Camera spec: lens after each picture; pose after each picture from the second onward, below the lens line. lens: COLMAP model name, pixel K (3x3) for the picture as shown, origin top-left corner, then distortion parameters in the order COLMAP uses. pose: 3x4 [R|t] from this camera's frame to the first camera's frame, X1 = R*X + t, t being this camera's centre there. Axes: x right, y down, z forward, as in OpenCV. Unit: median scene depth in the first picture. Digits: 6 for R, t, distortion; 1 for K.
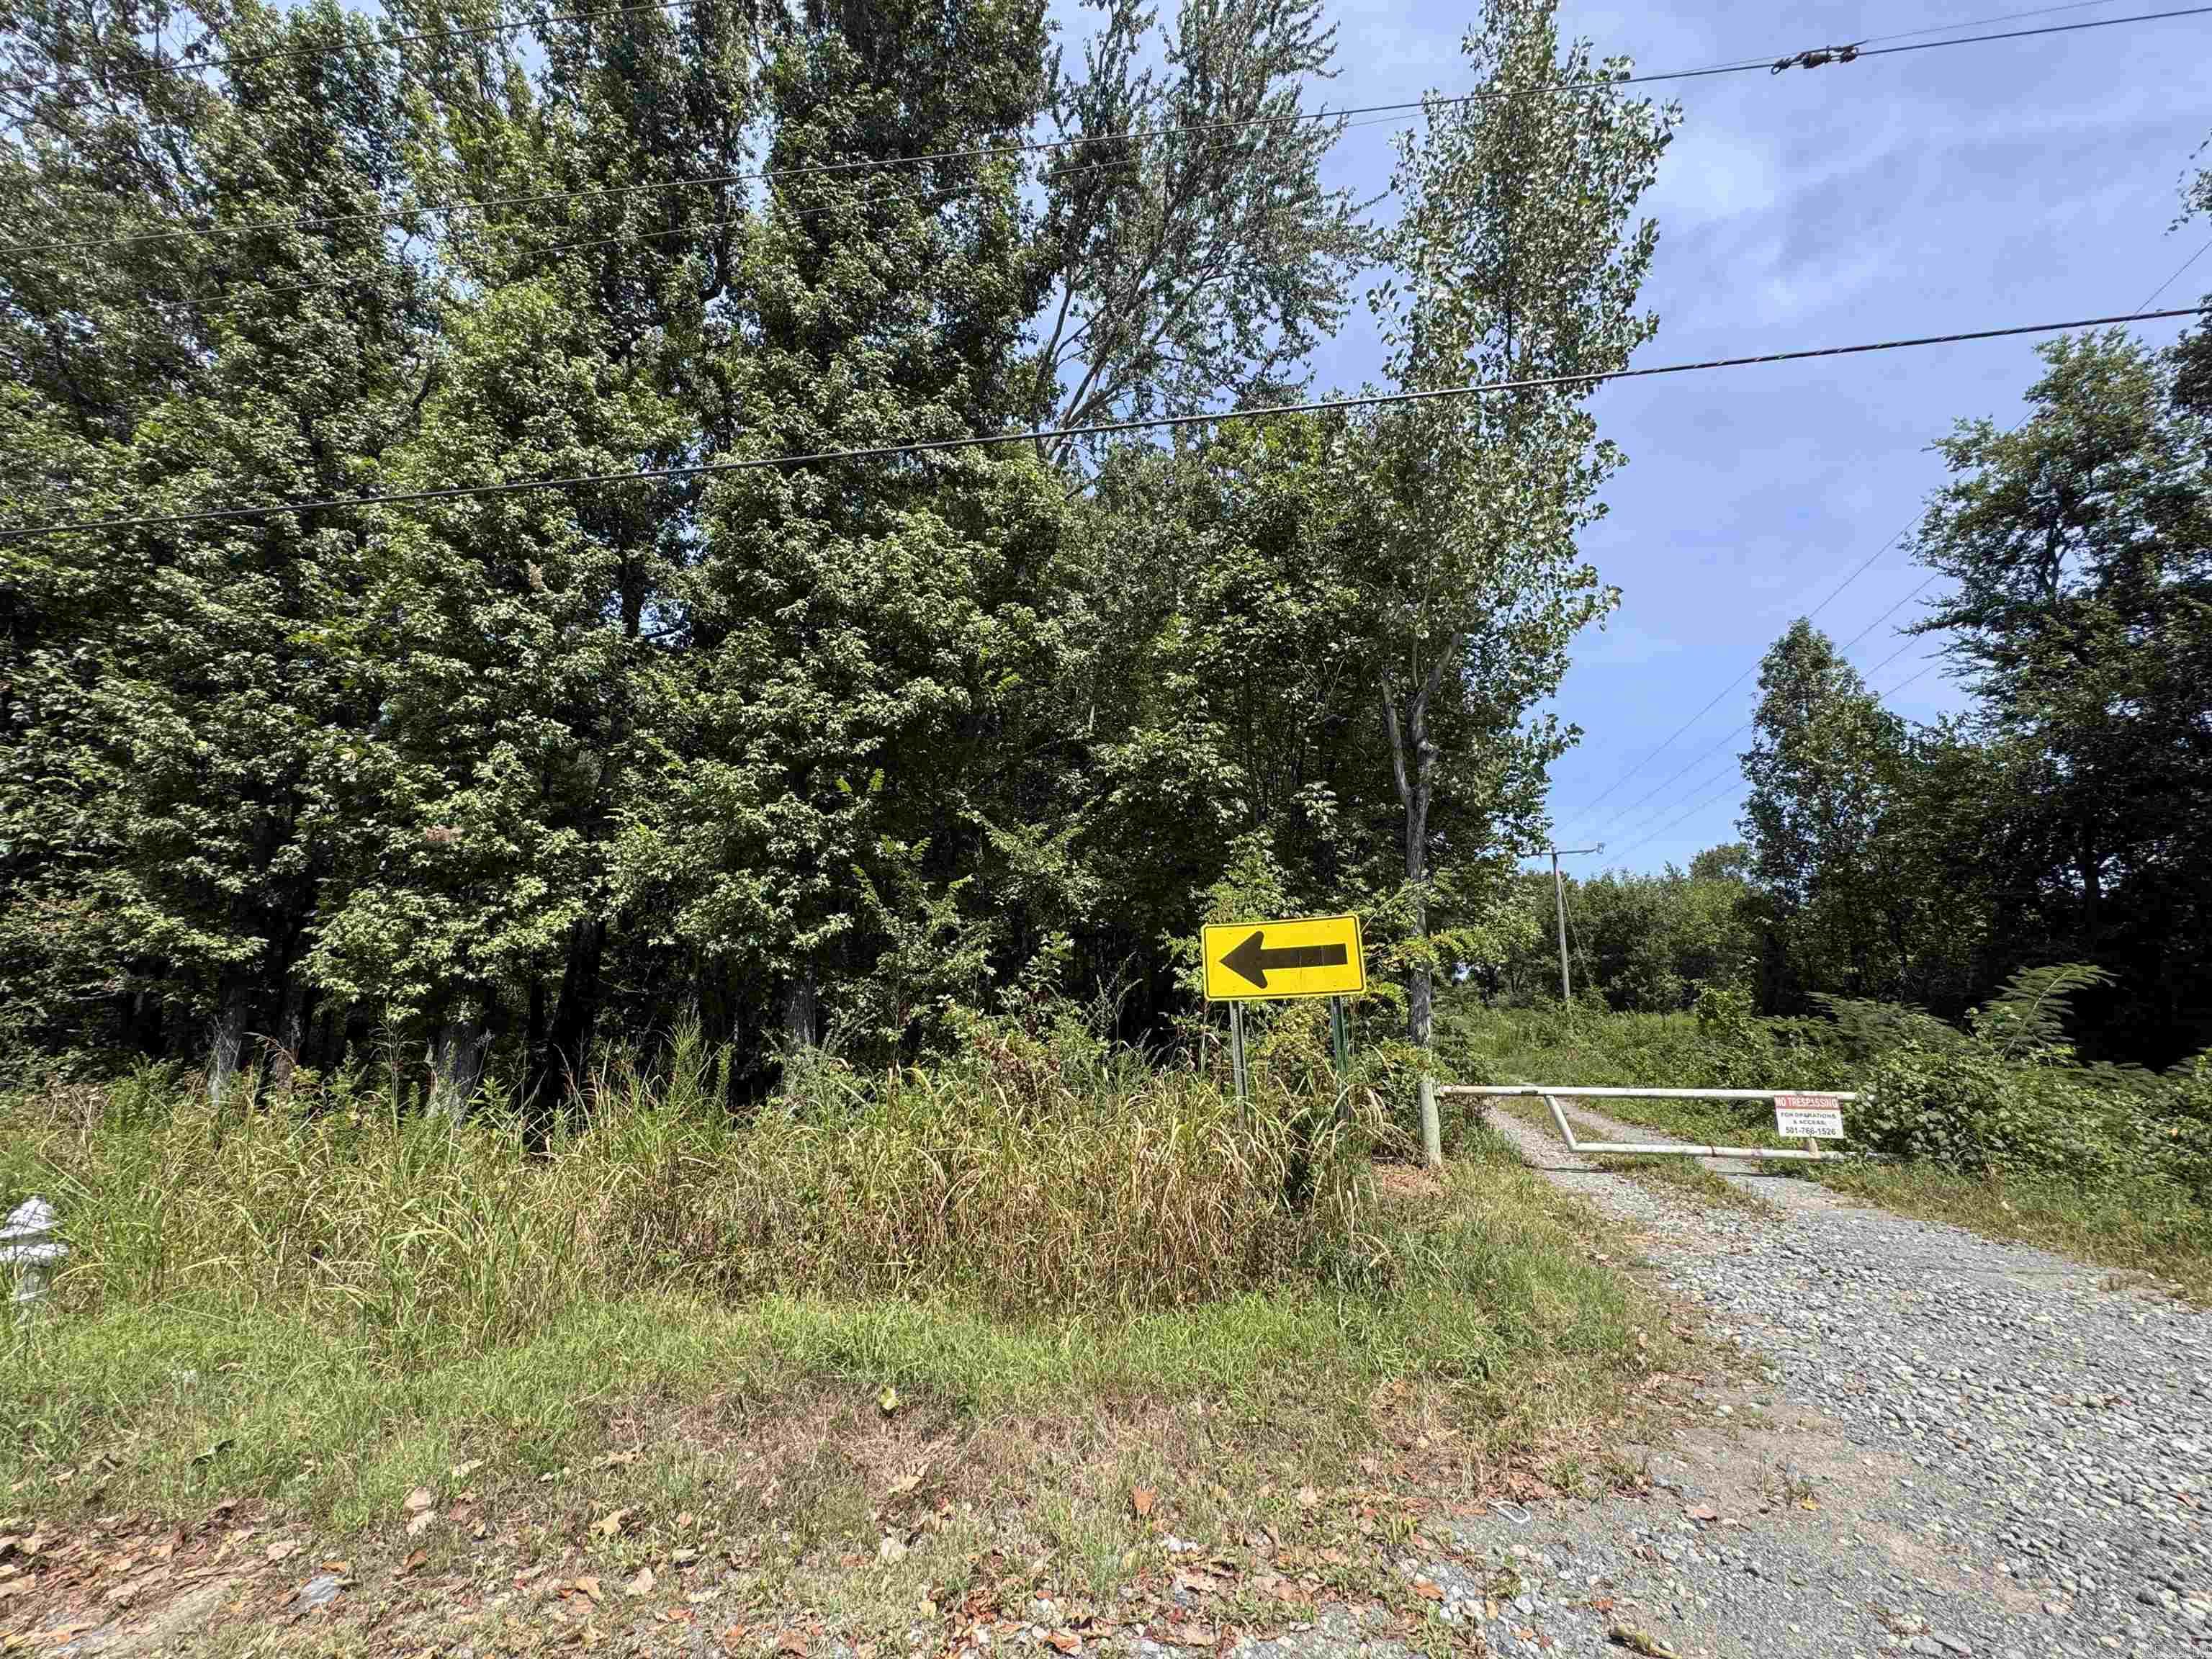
lens RADIAL K [[884.0, 0, 1105.7], [0, 884.0, 827.3], [0, 0, 1]] dist [-0.002074, 0.000625]
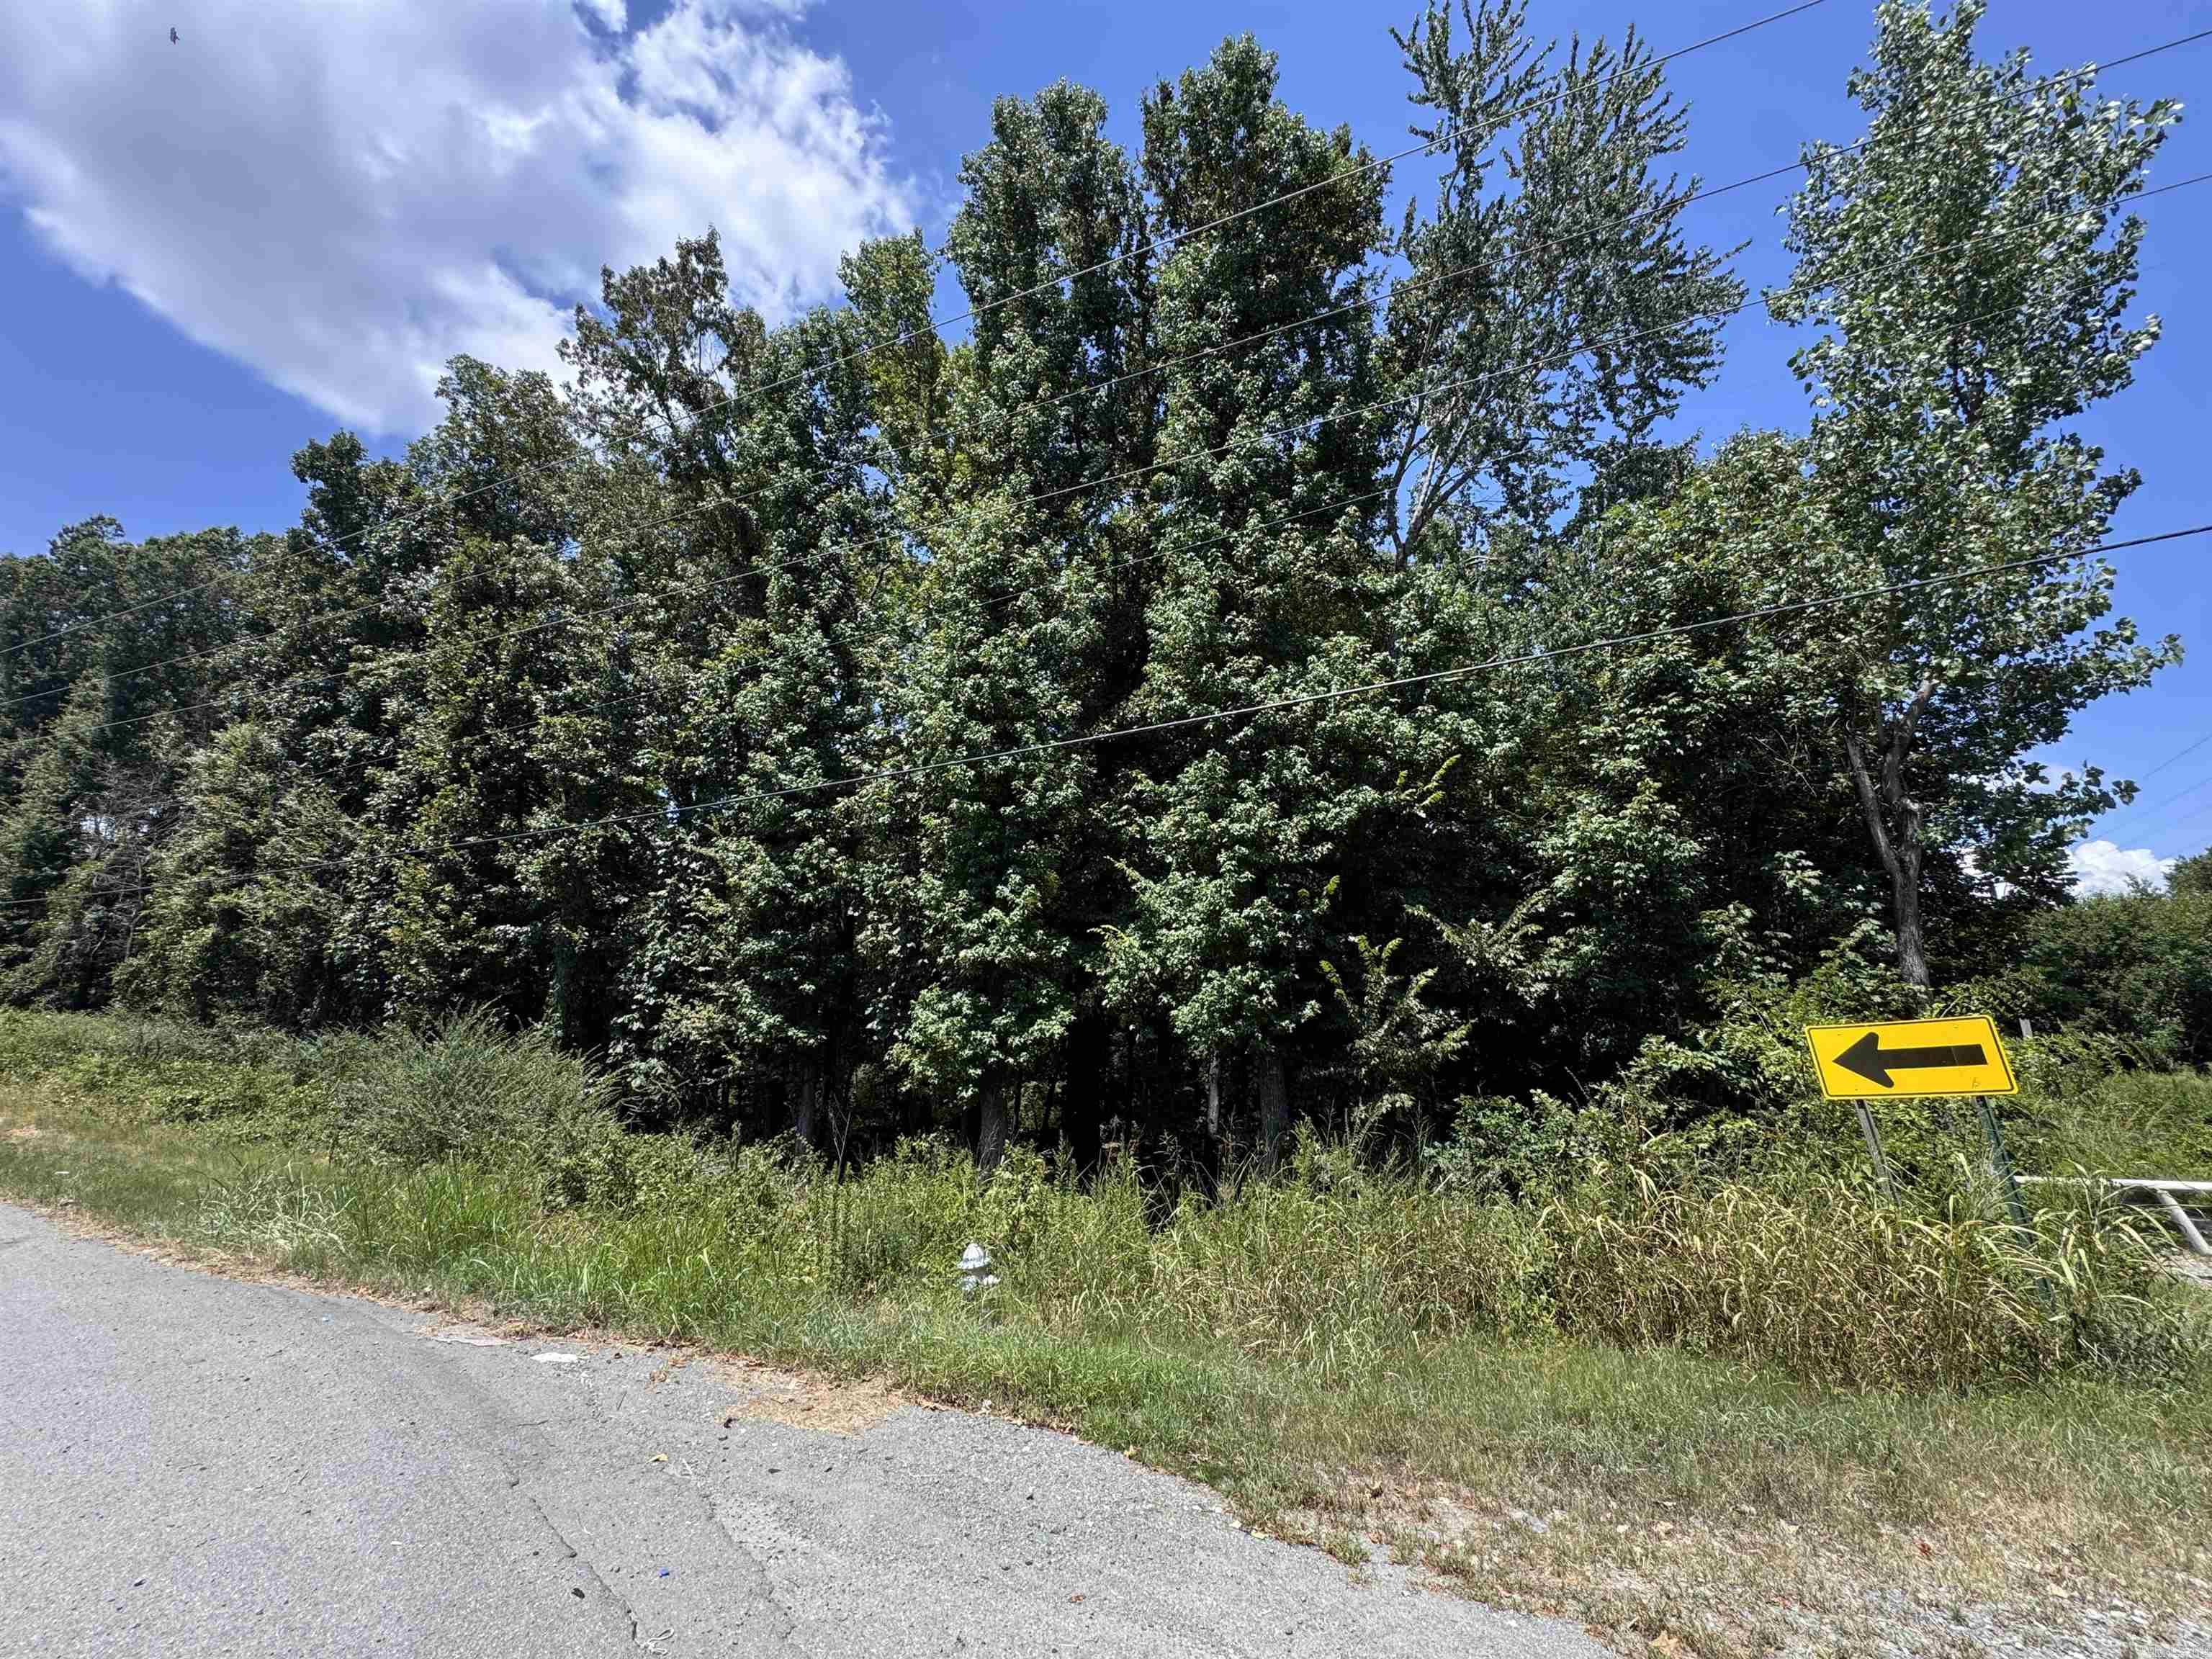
lens RADIAL K [[884.8, 0, 1107.2], [0, 884.8, 829.7], [0, 0, 1]] dist [-0.000993, -0.000191]
pose [[0.960758, -0.078895, -0.265932, -0.223654], [0.064878, 0.996021, -0.061102, -0.065815], [0.269695, 0.041451, 0.962053, -0.156868]]
